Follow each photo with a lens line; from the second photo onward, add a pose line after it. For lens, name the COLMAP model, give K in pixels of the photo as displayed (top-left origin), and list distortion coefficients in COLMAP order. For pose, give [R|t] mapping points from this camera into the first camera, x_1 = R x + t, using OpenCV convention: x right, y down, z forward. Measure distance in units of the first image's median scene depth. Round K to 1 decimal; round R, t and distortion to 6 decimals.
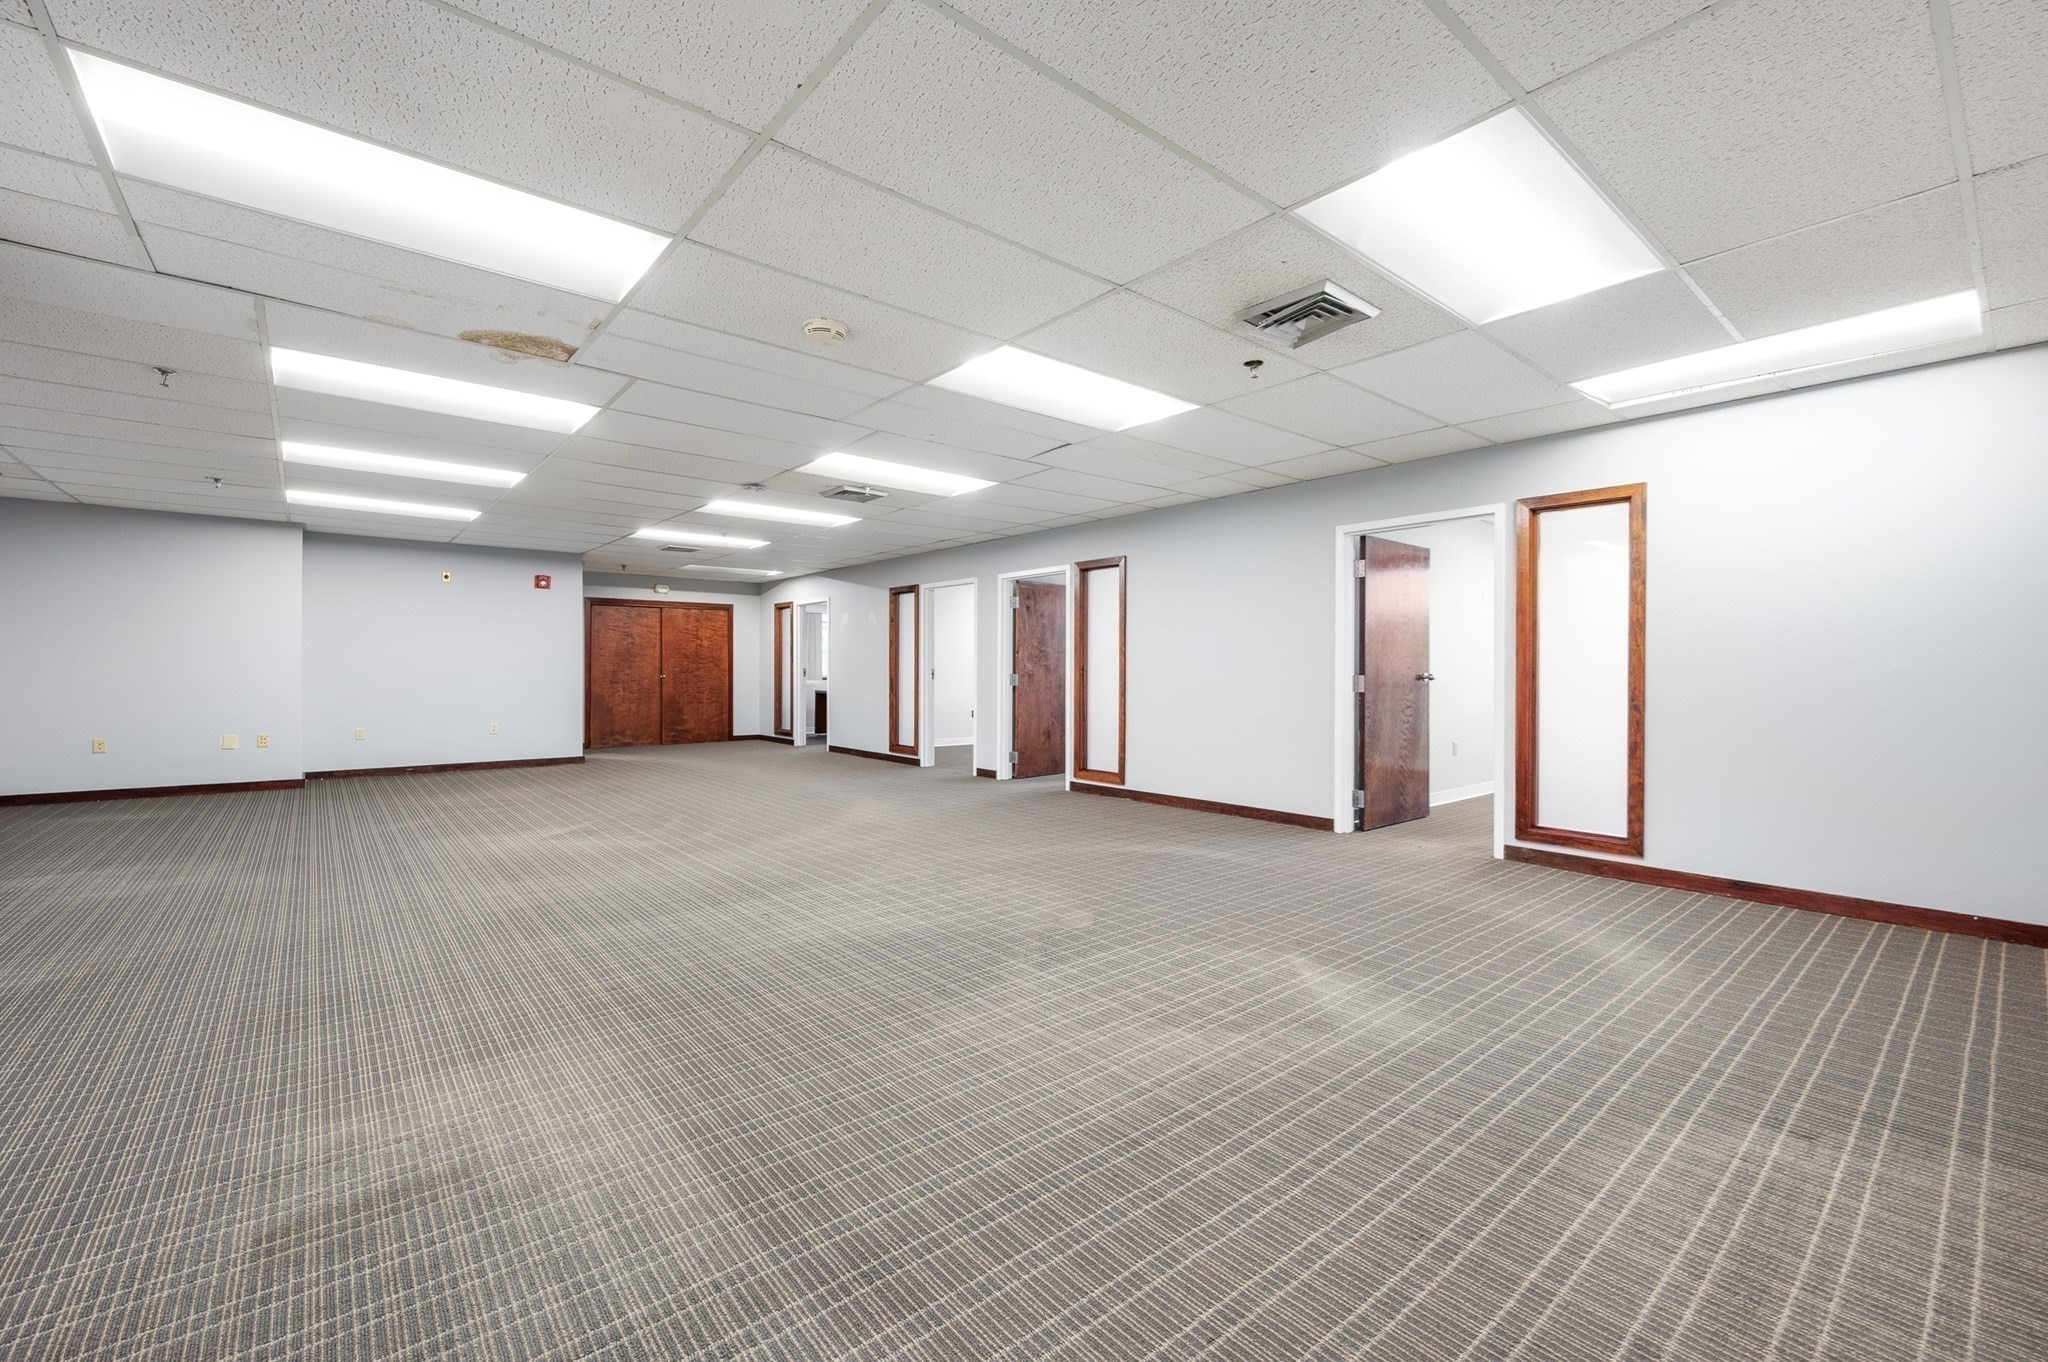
lens RADIAL K [[820.7, 0, 1024.0], [0, 820.7, 681.0], [0, 0, 1]] dist [-0.001510, 0.000006]
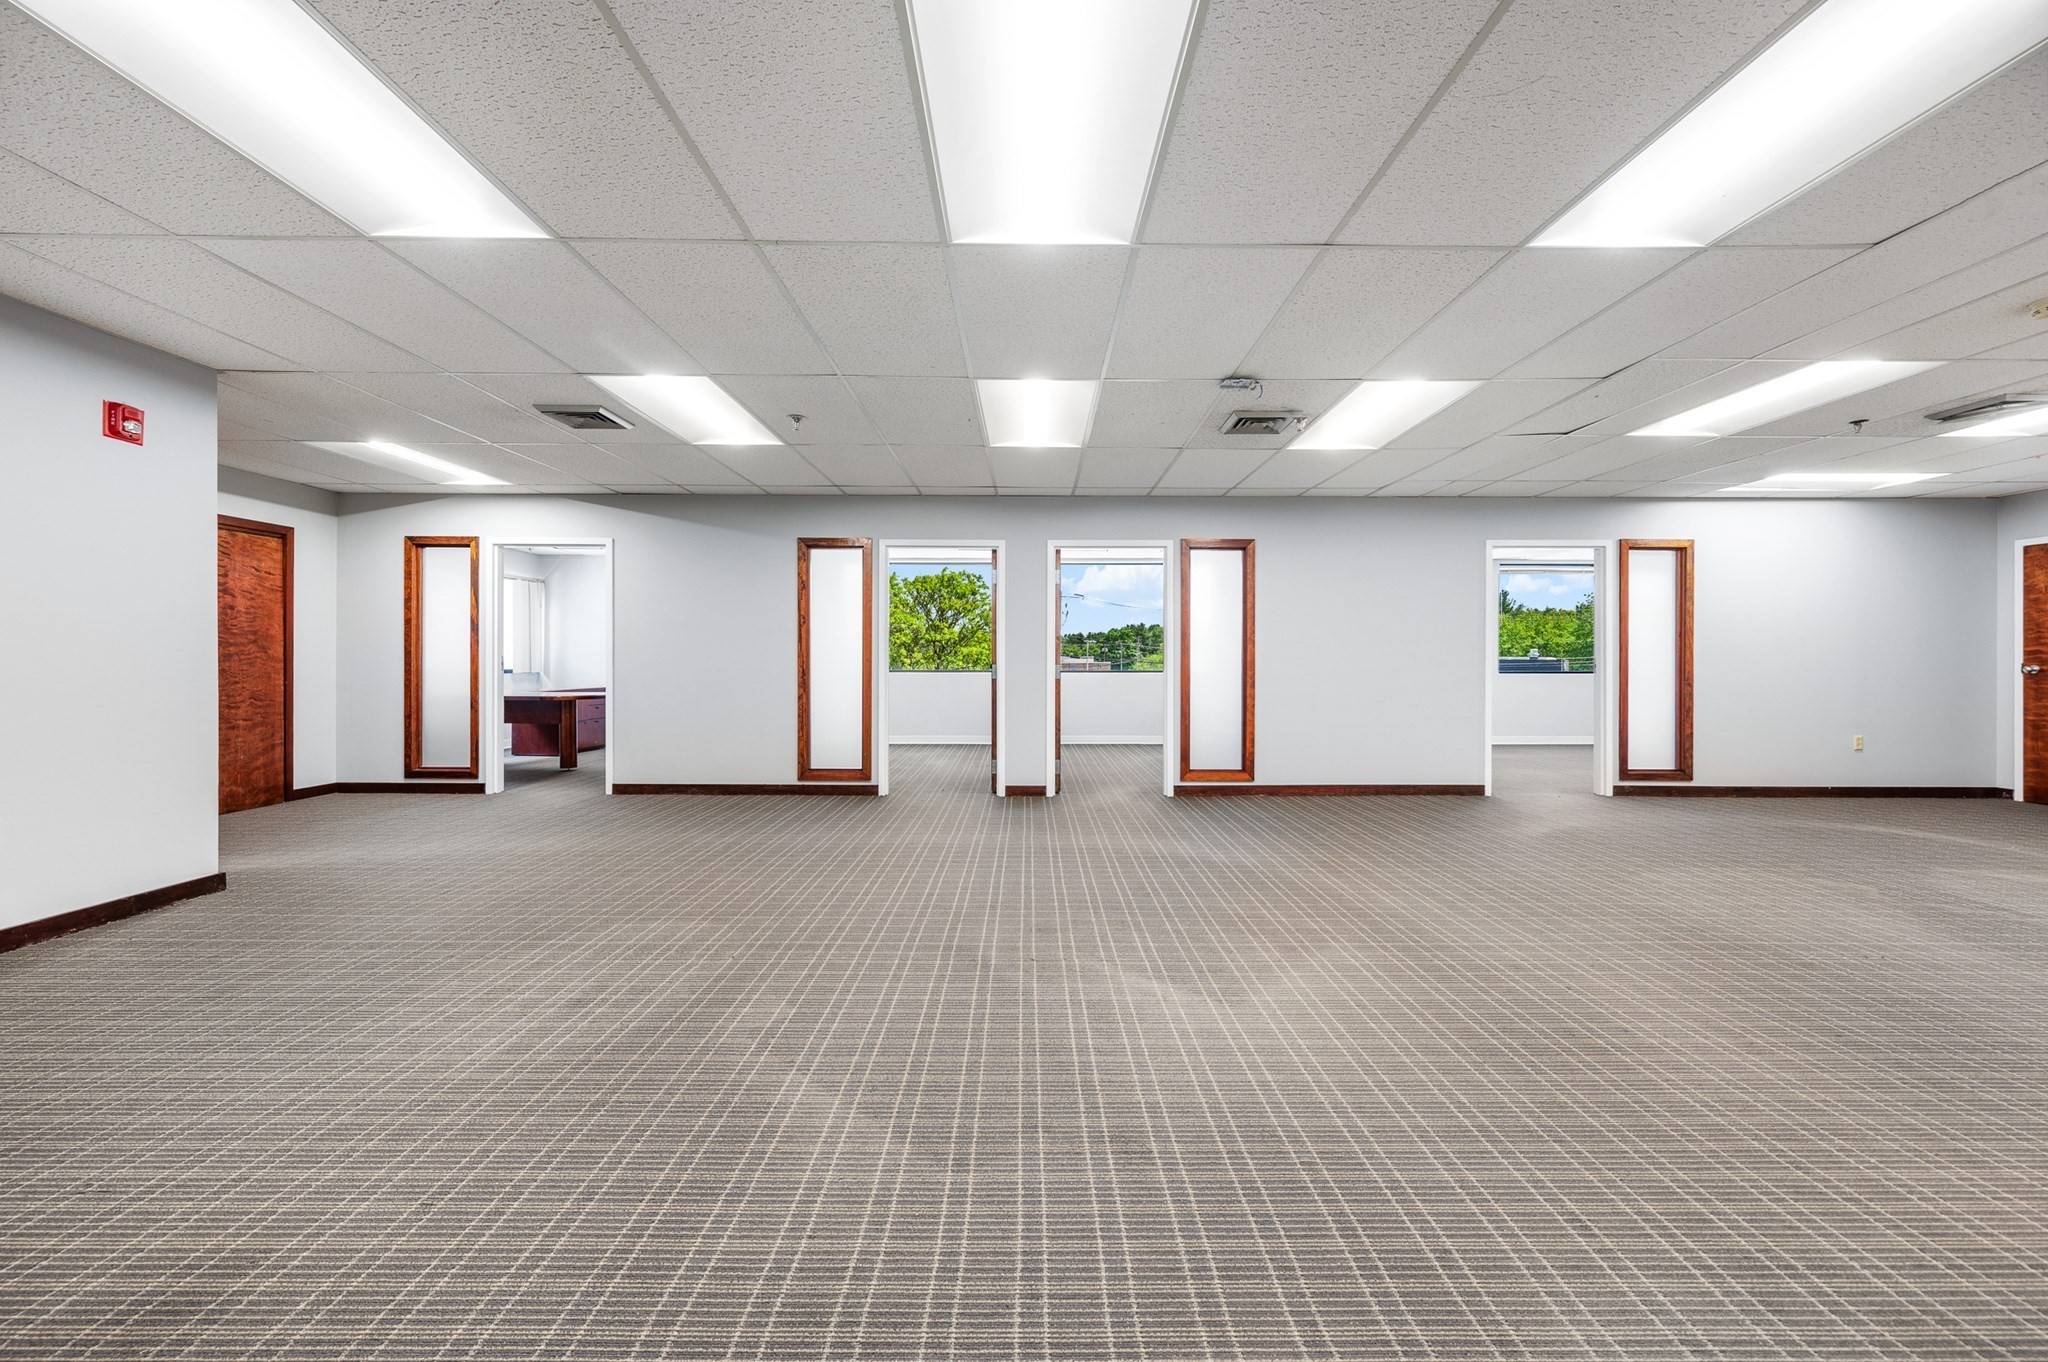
lens RADIAL K [[758.5, 0, 1021.9], [0, 758.5, 643.0], [0, 0, 1]] dist [-0.009876, 0.000008]
pose [[0.649607, -0.003508, 0.760262, -0.513706], [0.007688, 0.999969, -0.001954, -0.023538], [-0.760231, 0.007114, 0.649613, 0.460288]]
